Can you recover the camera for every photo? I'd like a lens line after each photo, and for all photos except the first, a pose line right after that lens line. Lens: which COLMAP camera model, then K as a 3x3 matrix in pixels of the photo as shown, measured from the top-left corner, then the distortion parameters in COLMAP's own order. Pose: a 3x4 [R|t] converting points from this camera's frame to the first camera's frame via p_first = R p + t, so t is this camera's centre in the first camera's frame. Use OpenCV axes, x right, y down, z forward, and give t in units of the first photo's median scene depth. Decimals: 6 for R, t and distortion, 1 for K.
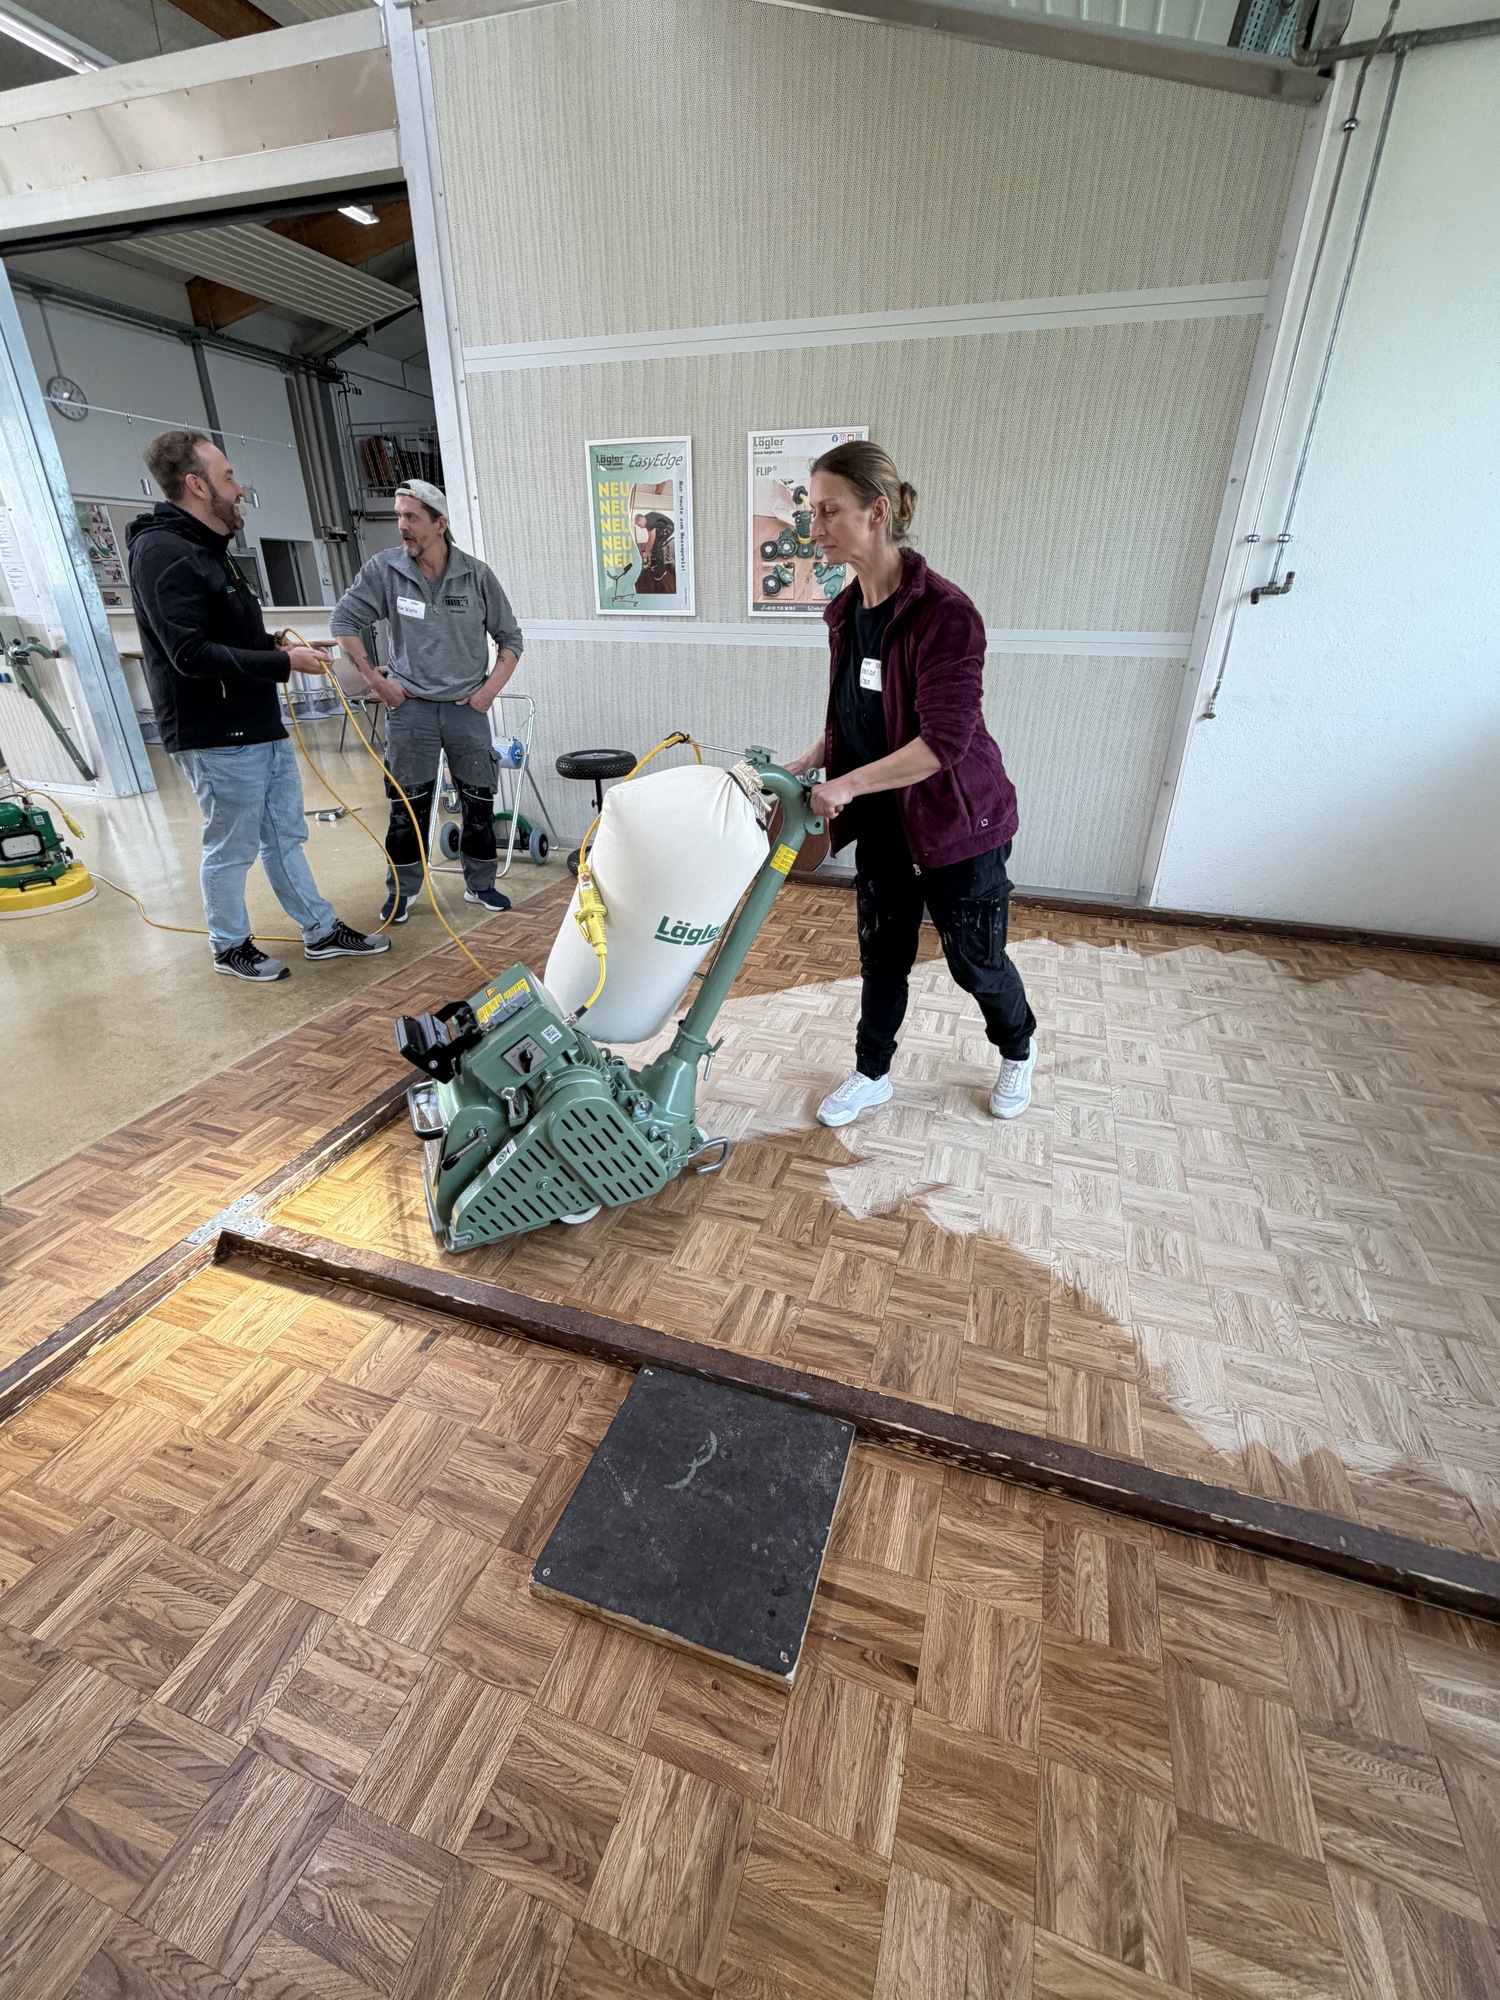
lens RADIAL K [[842.9, 0, 752.6], [0, 842.9, 999.2], [0, 0, 1]] dist [-0.000316, -0.000199]
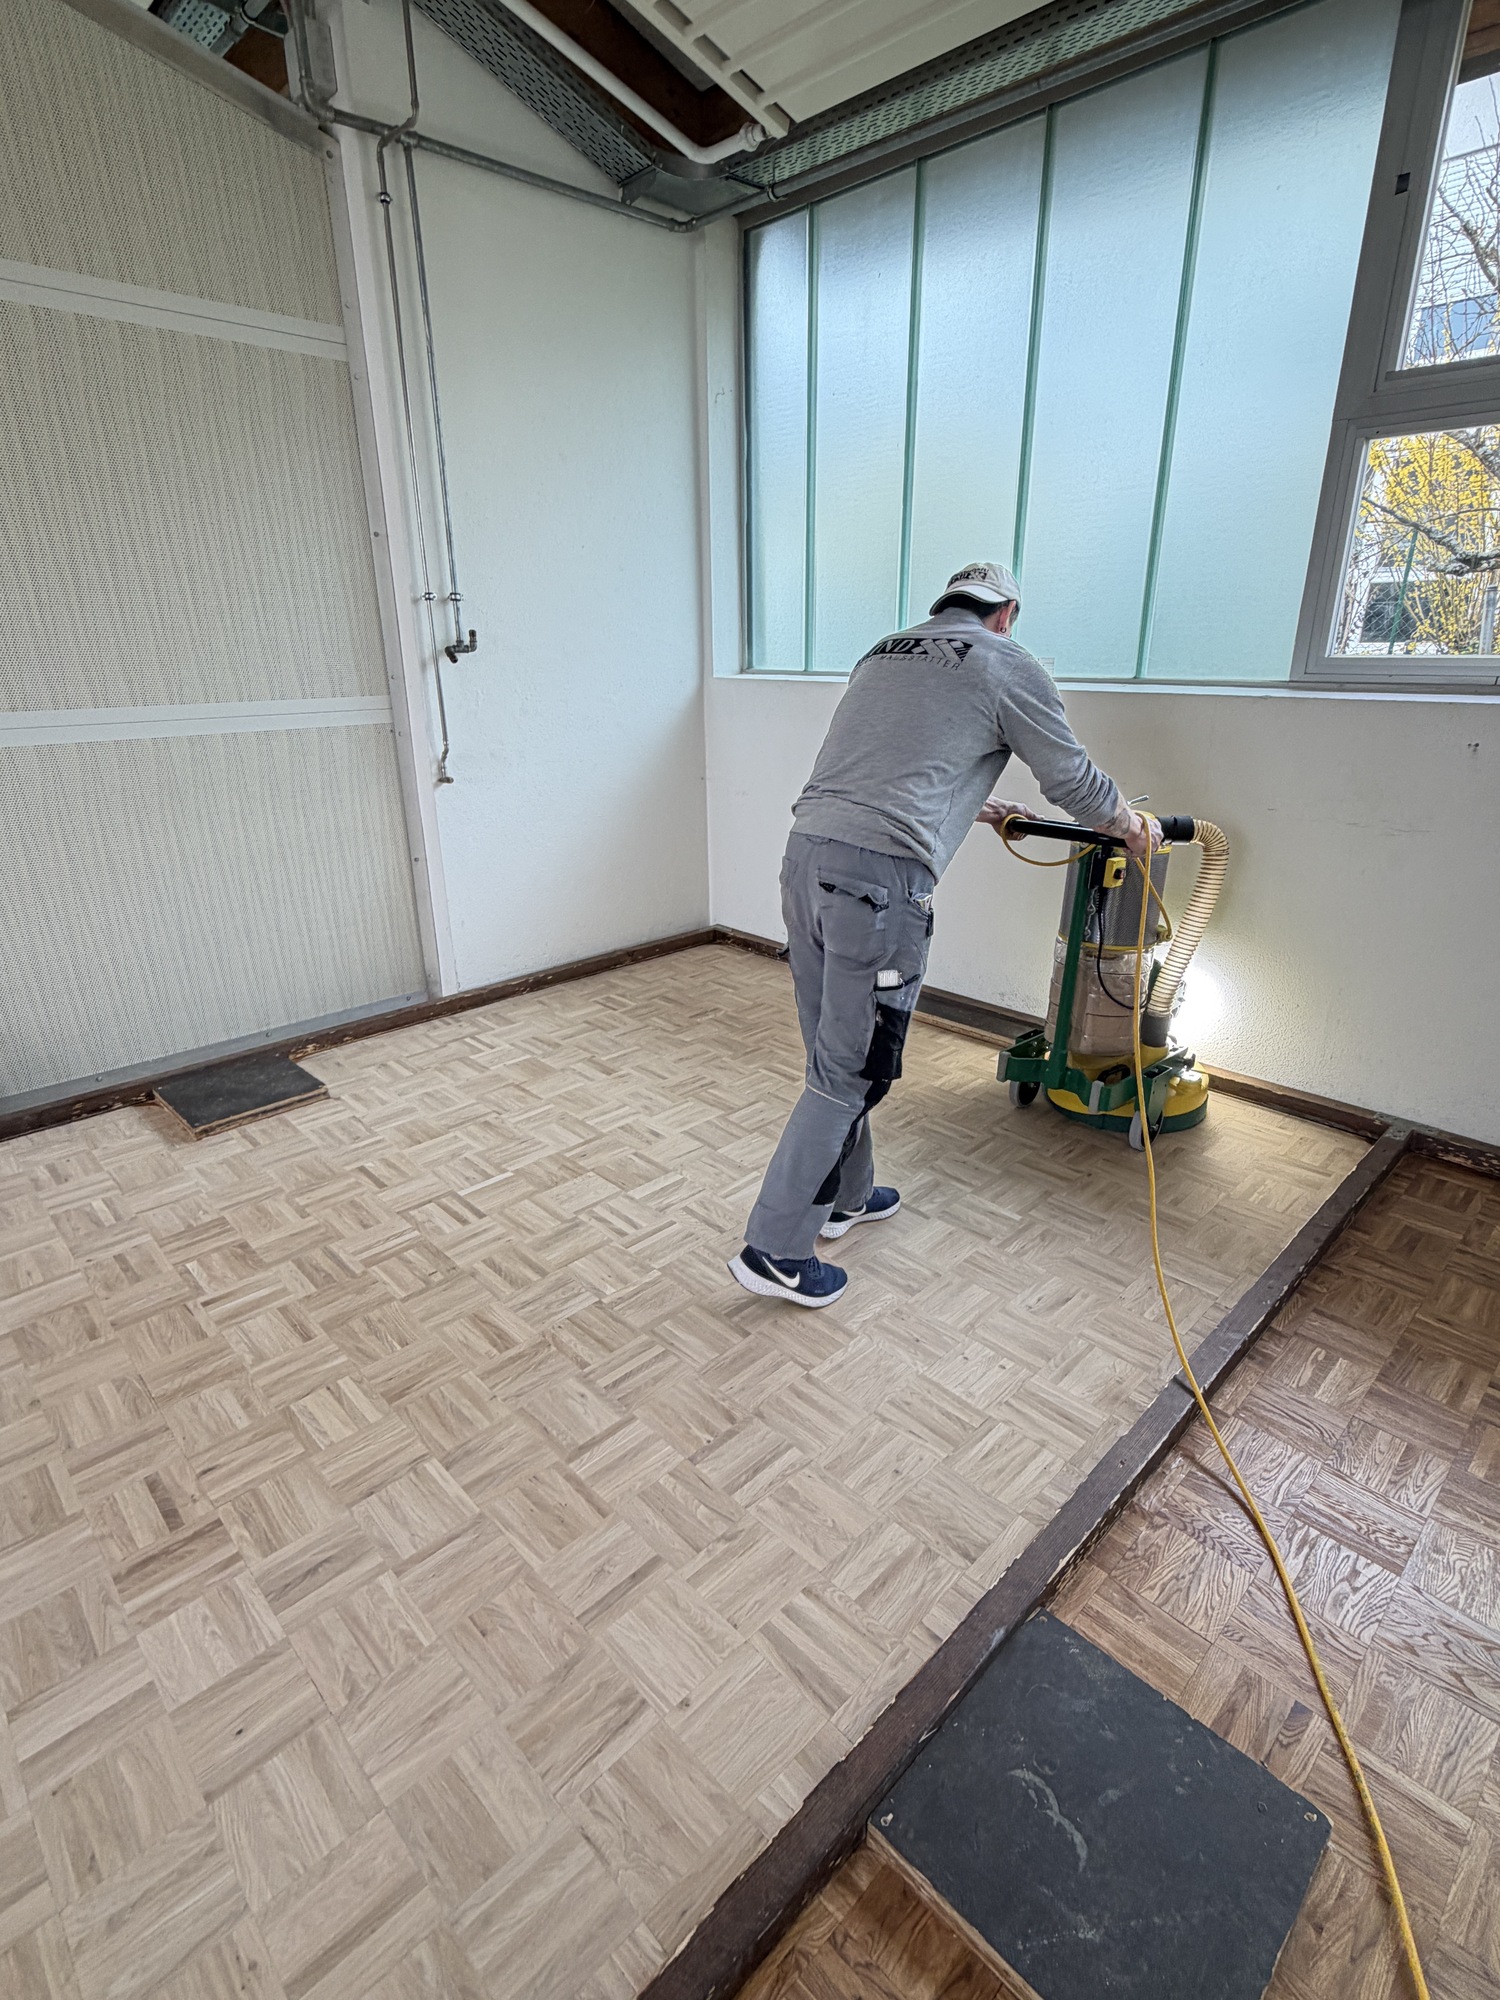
lens RADIAL K [[991.1, 0, 751.4], [0, 991.1, 1001.8], [0, 0, 1]] dist [-0.001562, 0.000337]
pose [[0.454909, -0.318928, 0.831470, -0.371482], [0.397160, 0.908335, 0.131120, -0.171587], [-0.797071, 0.270579, 0.539875, 0.298318]]
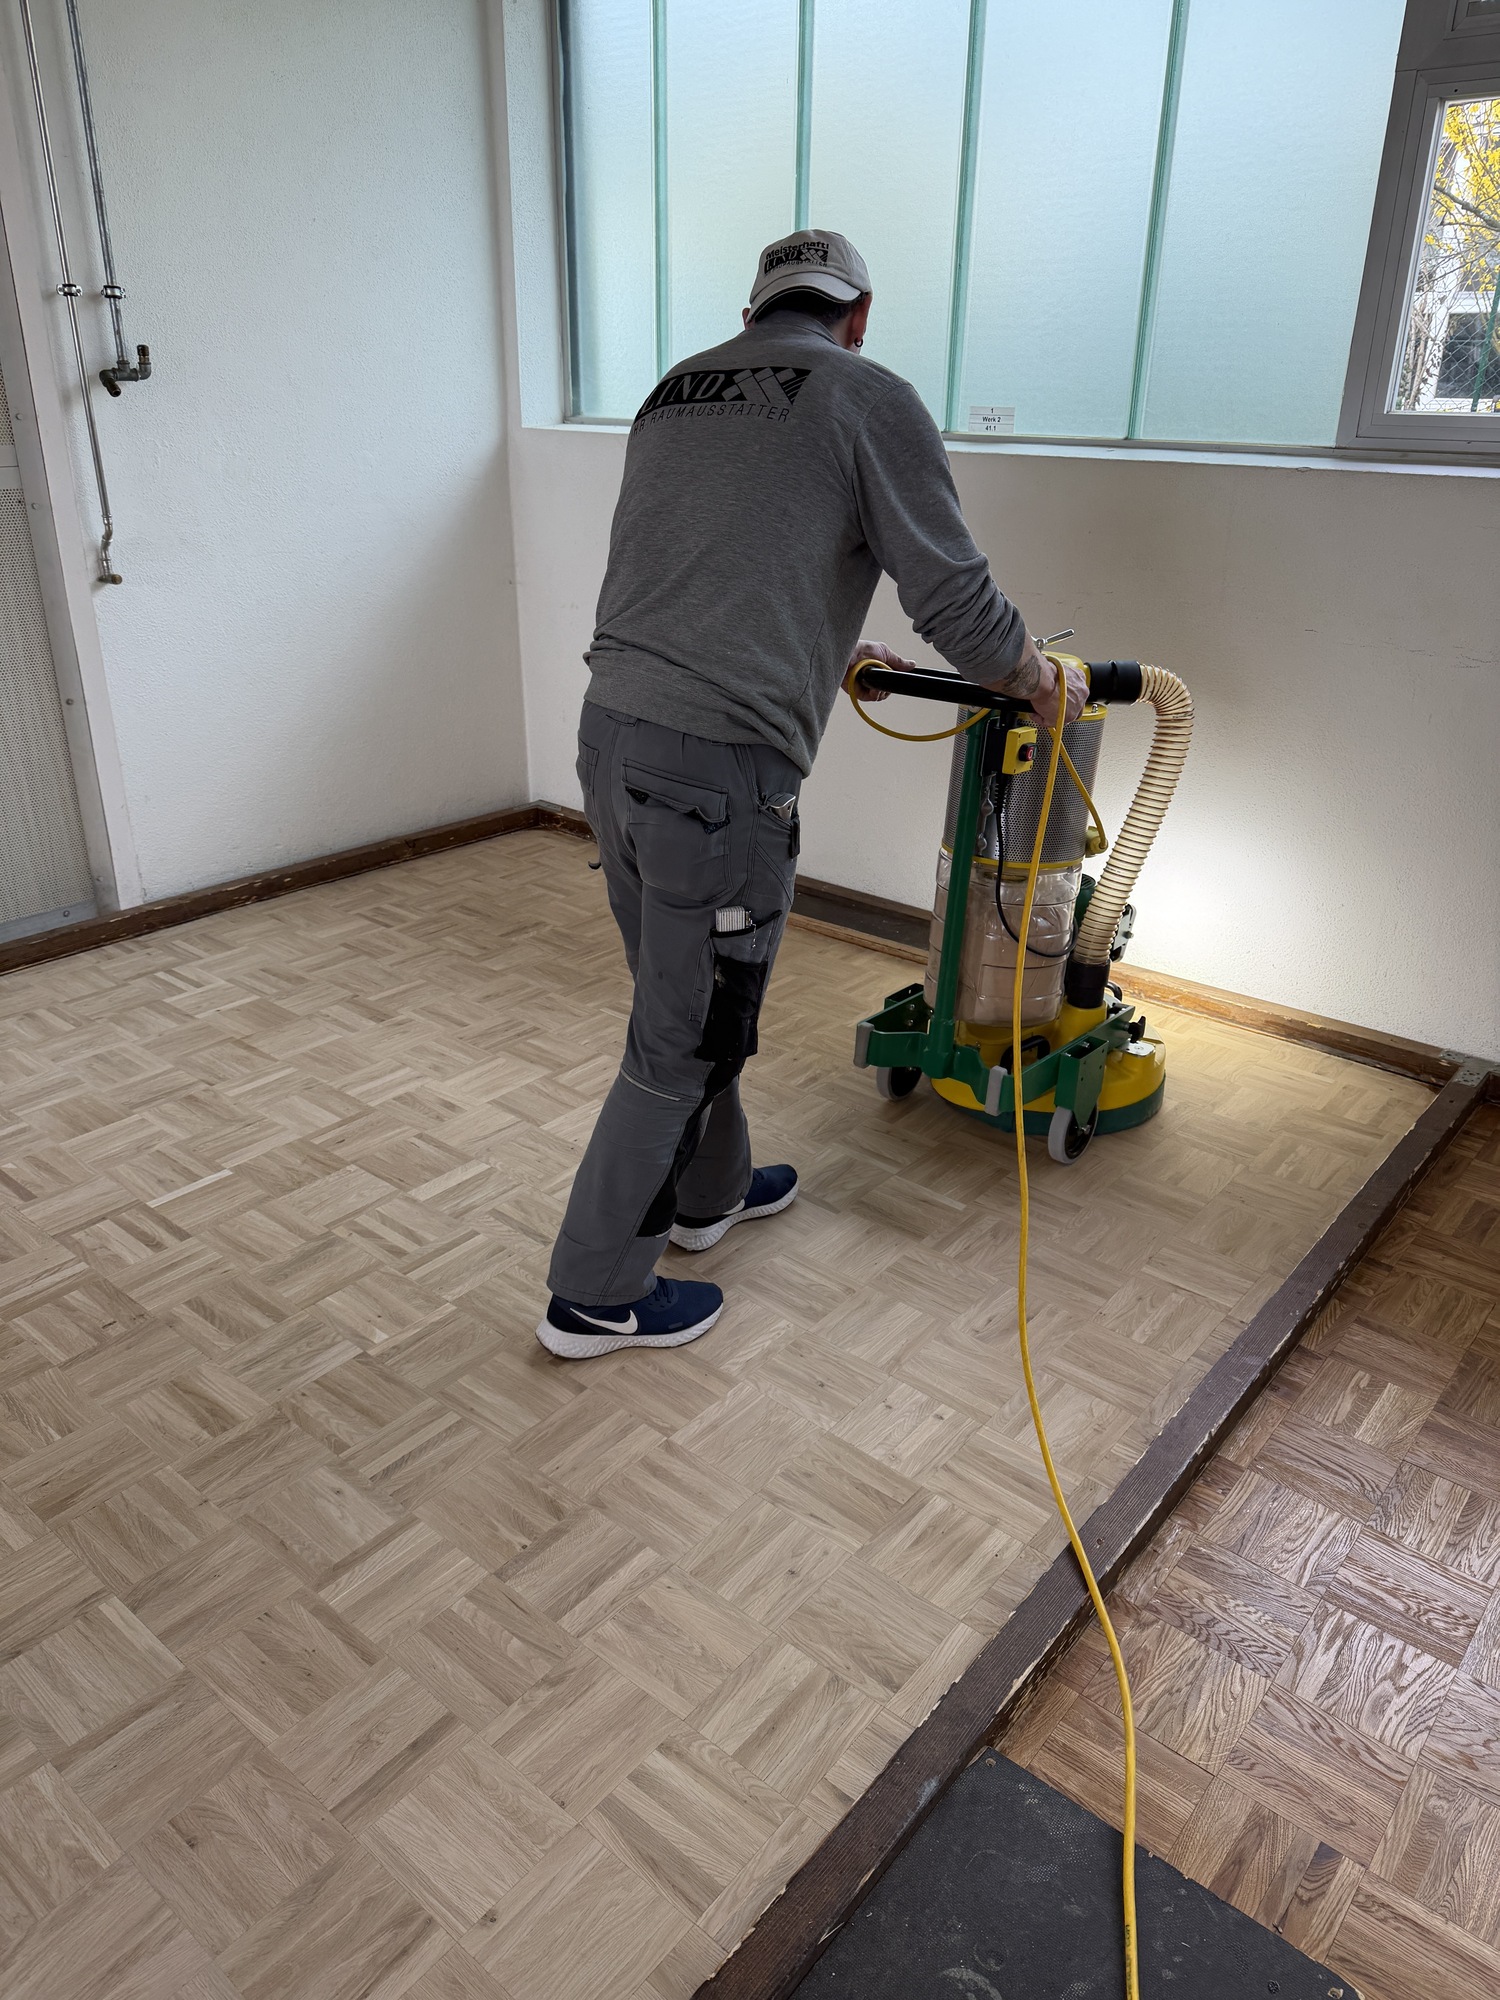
lens RADIAL K [[1415.5, 0, 749.9], [0, 1415.5, 993.5], [0, 0, 1]] dist [0.013613, -0.022520]
pose [[0.361187, -0.376562, 0.853079, -0.353928], [0.394917, 0.890516, 0.225882, -0.165046], [-0.844739, 0.255309, 0.470354, 0.293640]]
